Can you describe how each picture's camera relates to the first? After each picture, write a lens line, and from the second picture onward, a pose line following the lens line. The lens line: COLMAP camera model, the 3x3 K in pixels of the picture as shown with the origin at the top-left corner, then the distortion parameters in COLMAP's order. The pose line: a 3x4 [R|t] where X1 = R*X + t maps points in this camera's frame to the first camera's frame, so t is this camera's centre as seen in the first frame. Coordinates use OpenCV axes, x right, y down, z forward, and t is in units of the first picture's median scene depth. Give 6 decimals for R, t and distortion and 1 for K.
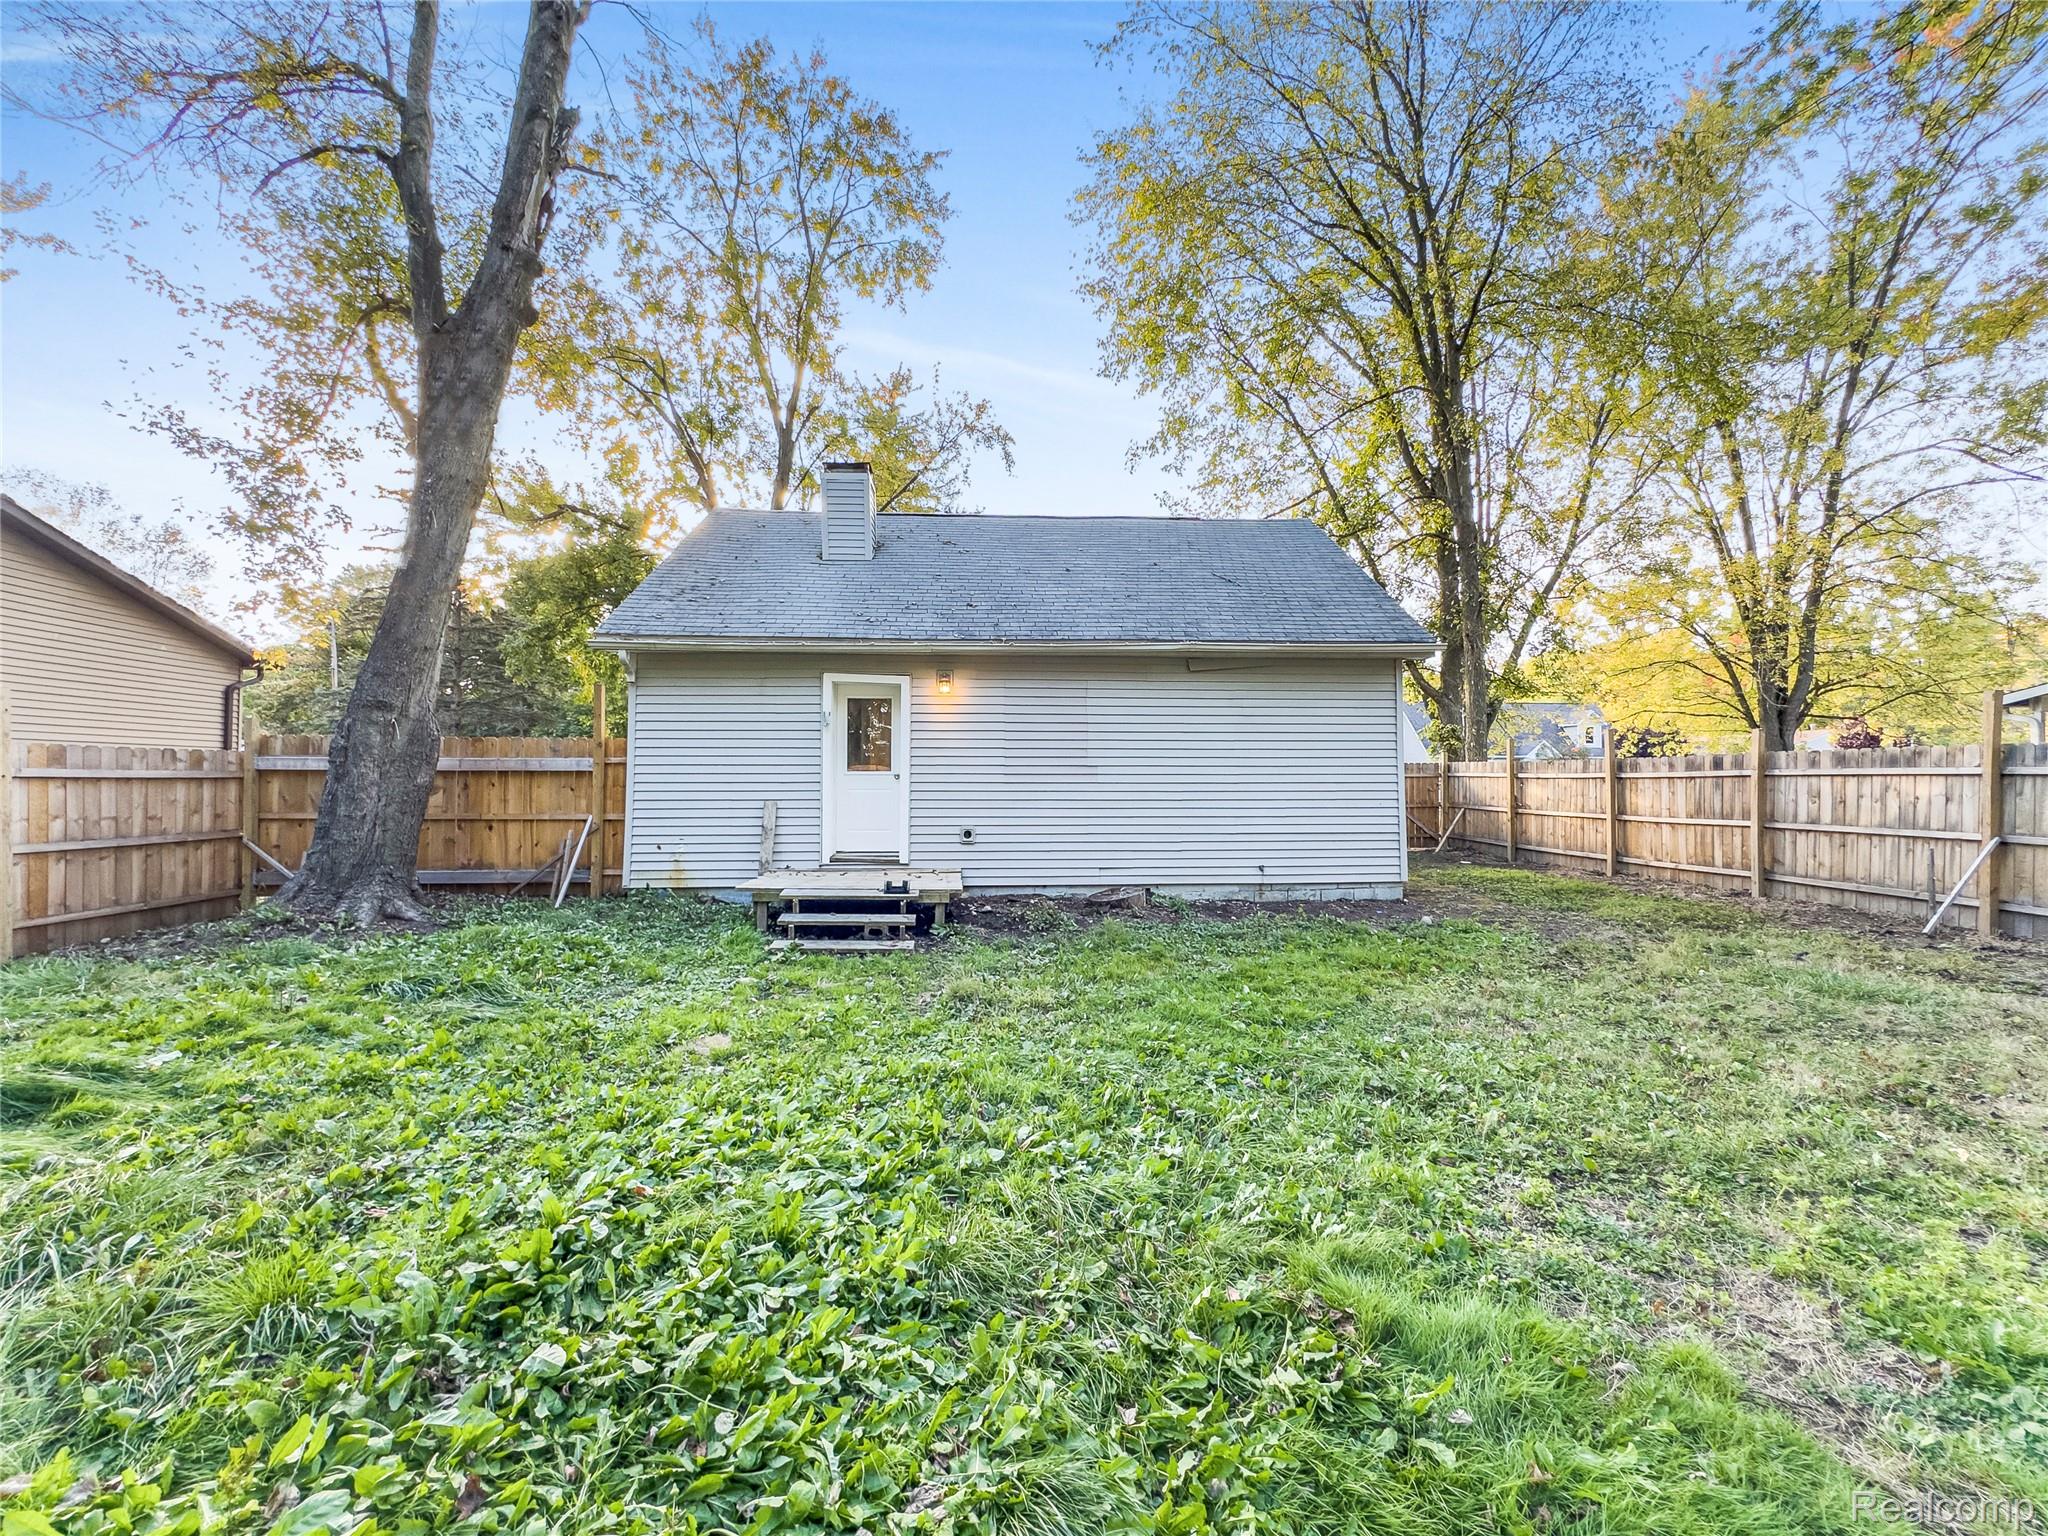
lens RADIAL K [[837.6, 0, 1055.1], [0, 837.6, 772.0], [0, 0, 1]] dist [-0.002499, 0.000086]
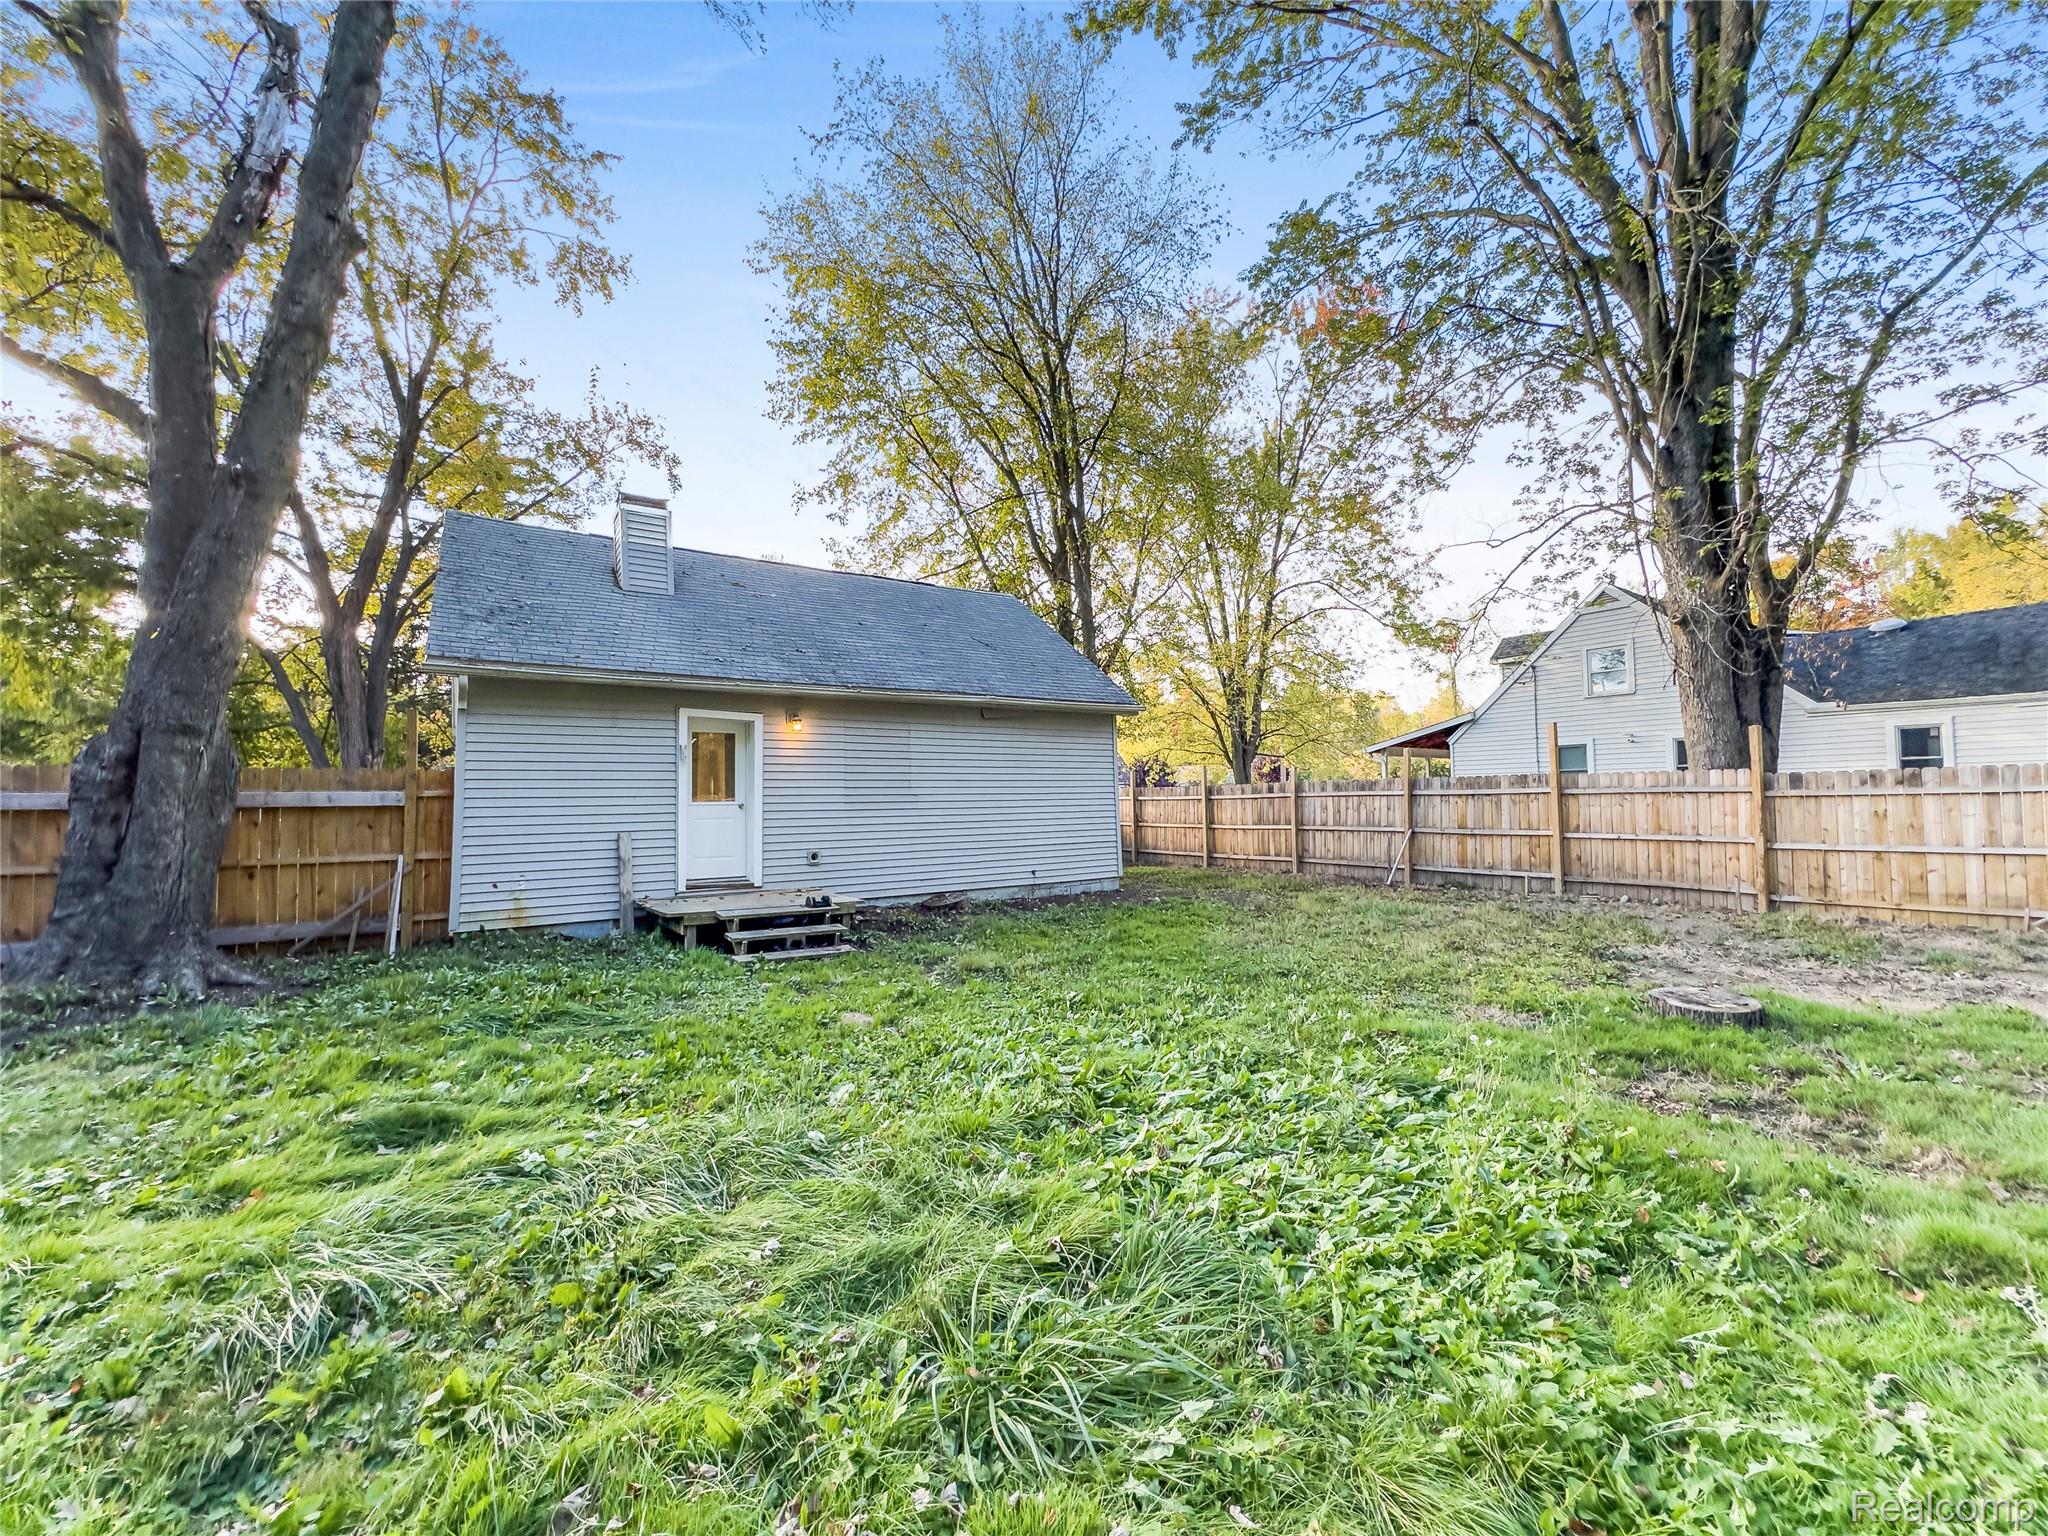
lens RADIAL K [[837.6, 0, 1055.1], [0, 837.6, 772.0], [0, 0, 1]] dist [-0.002499, 0.000086]
pose [[0.851569, 0.004303, 0.524225, -0.413251], [0.011501, 0.999572, -0.026887, -0.005115], [-0.524116, 0.028925, 0.851155, -0.125594]]
